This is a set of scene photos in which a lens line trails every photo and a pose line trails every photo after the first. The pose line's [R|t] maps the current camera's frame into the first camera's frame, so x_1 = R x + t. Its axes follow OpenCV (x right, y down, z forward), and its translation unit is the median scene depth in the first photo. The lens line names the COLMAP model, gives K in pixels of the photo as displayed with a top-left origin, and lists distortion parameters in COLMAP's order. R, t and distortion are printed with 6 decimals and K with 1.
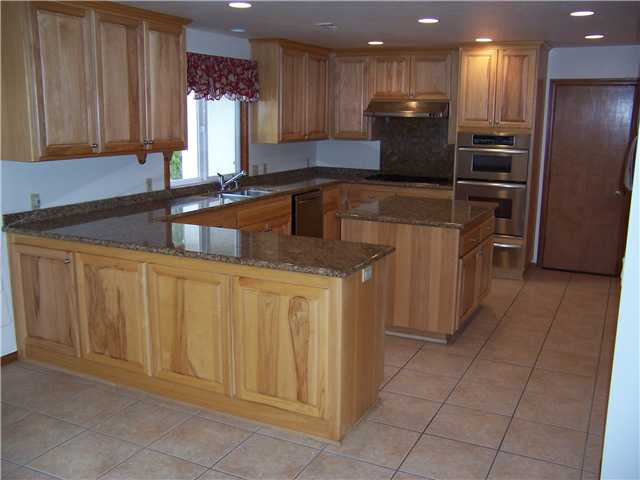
lens RADIAL K [[637.2, 0, 320.0], [0, 637.2, 240.0], [0, 0, 1]] dist [-0.132897, 0.199347]
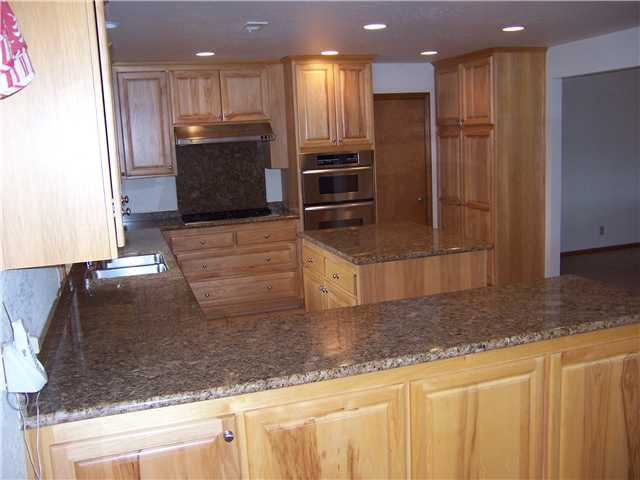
lens RADIAL K [[637.2, 0, 320.0], [0, 637.2, 240.0], [0, 0, 1]] dist [-0.132897, 0.199347]
pose [[0.715257, -0.162997, 0.679588, -0.404005], [0.194199, 0.980479, 0.030774, -0.073735], [-0.671338, 0.109964, 0.732948, 0.333874]]
